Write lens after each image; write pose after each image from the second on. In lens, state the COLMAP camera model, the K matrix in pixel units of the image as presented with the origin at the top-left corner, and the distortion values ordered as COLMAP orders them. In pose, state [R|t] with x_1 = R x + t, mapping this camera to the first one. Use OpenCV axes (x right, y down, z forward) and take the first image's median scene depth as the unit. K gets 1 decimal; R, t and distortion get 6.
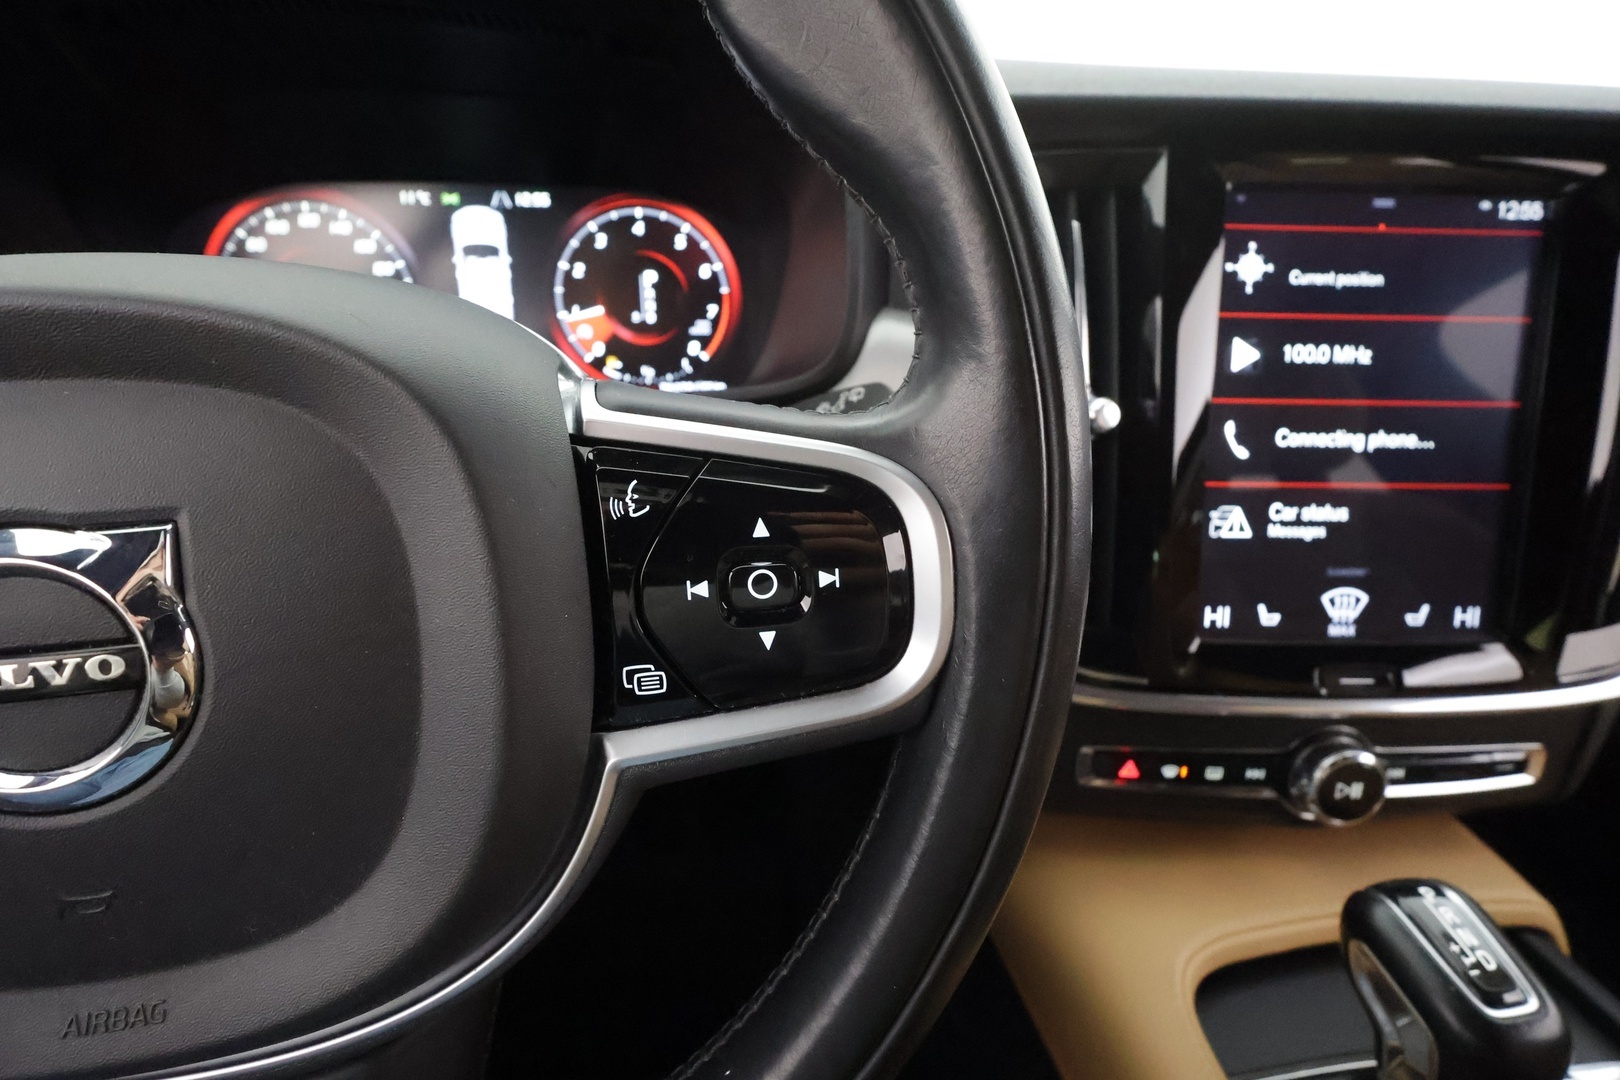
lens RADIAL K [[758.5, 0, 809.4], [0, 758.5, 539.5], [0, 0, 1]] dist [0.002143, -0.001097]
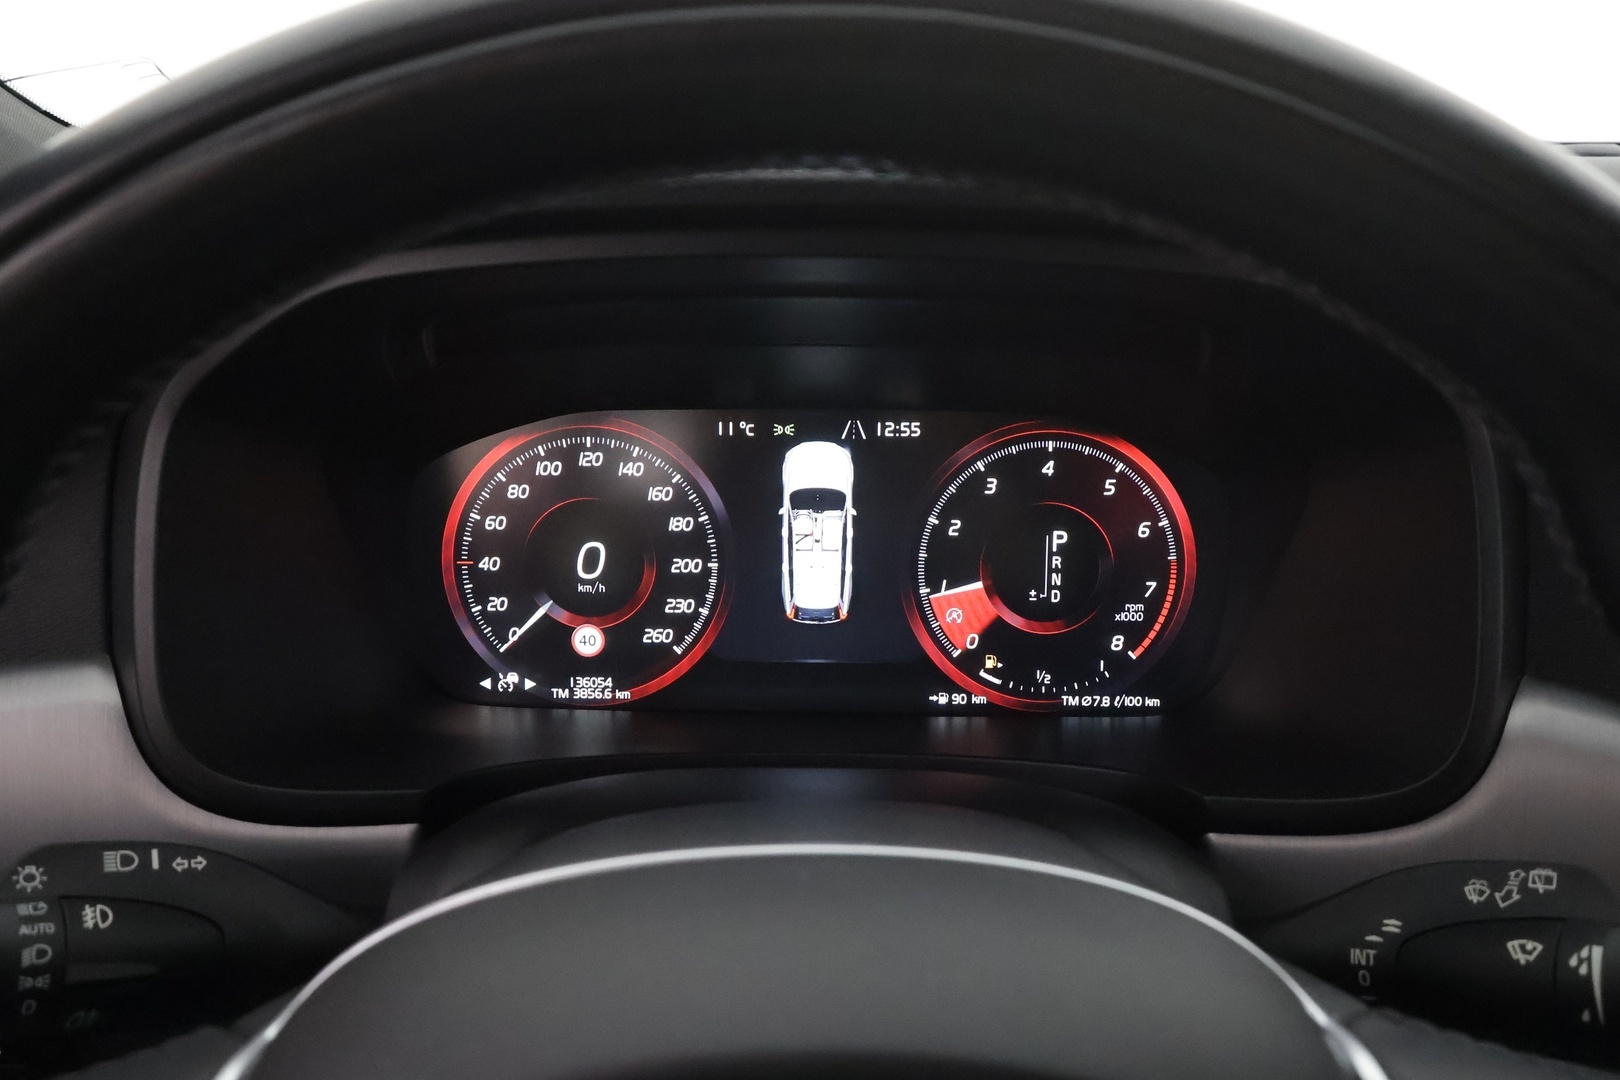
lens RADIAL K [[1271.2, 0, 800.0], [0, 1271.2, 547.6], [0, 0, 1]] dist [-0.009364, 0.008798]
pose [[0.983772, 0.037083, -0.175547, -0.300514], [-0.058021, 0.991590, -0.115684, -0.250296], [0.169780, 0.123992, 0.977651, -0.136477]]
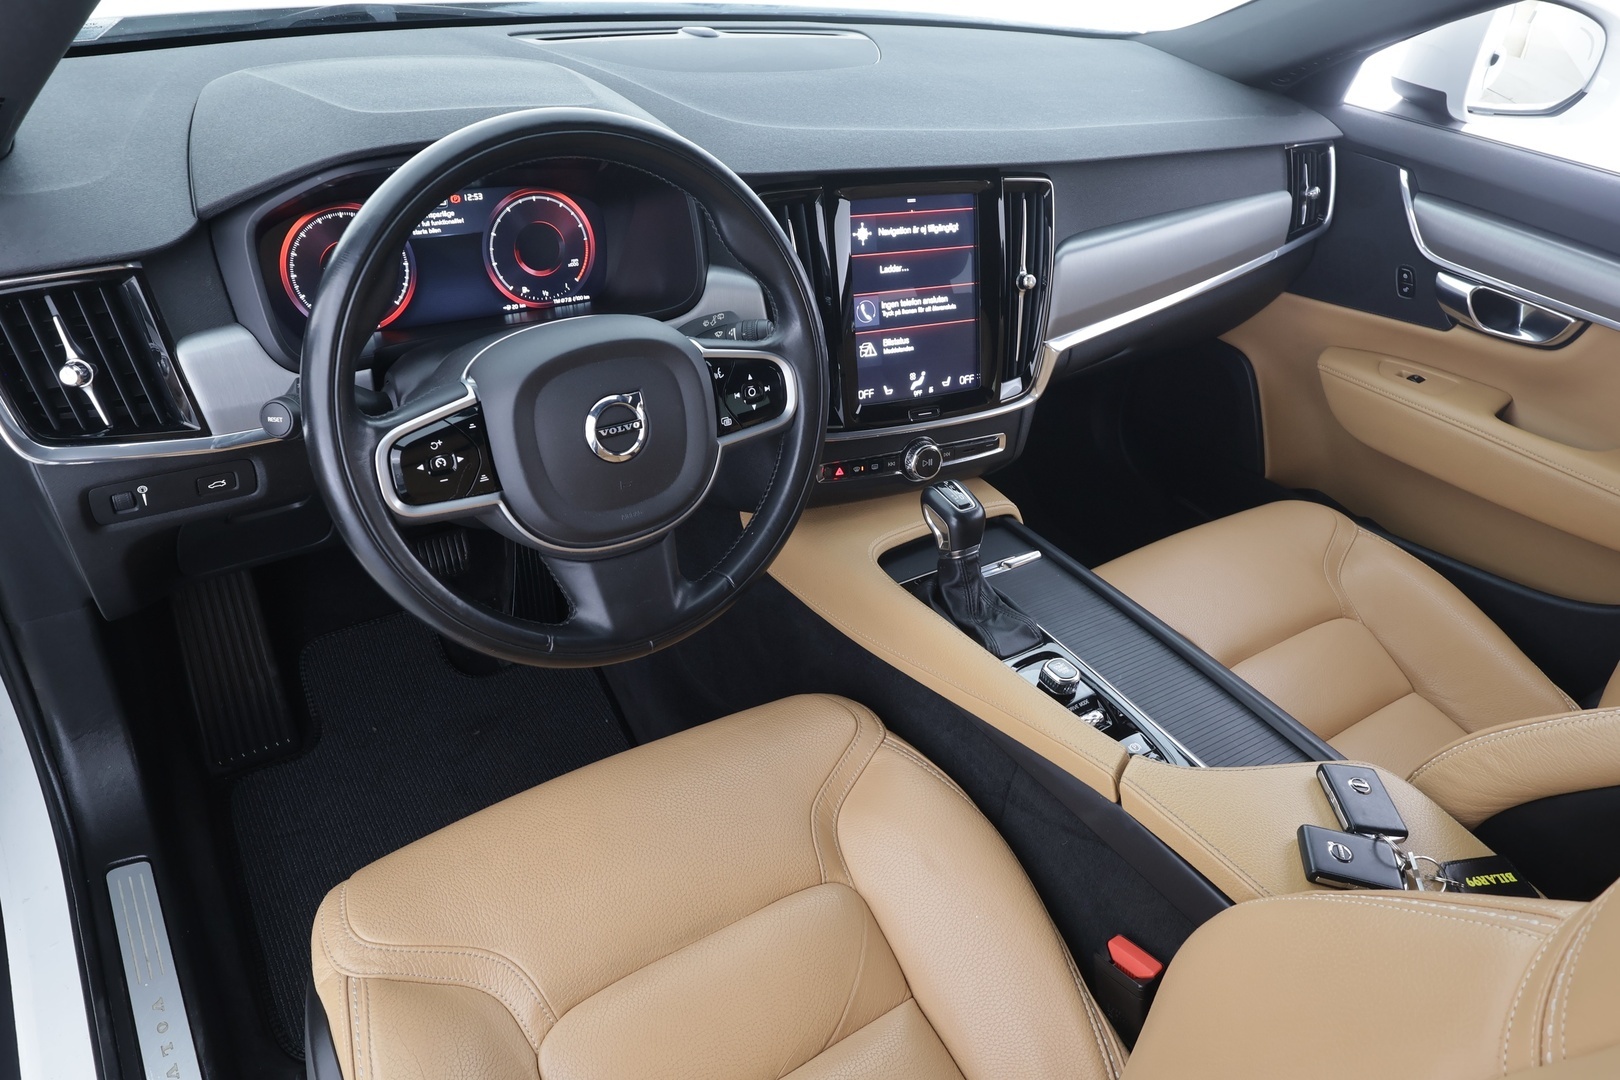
lens RADIAL K [[1127.6, 0, 823.9], [0, 1127.6, 537.2], [0, 0, 1]] dist [0.005988, -0.002774]
pose [[0.898344, -0.181309, 0.400132, -0.962173], [0.119962, 0.977484, 0.173590, -0.073808], [-0.422597, -0.107943, 0.899867, -1.937019]]
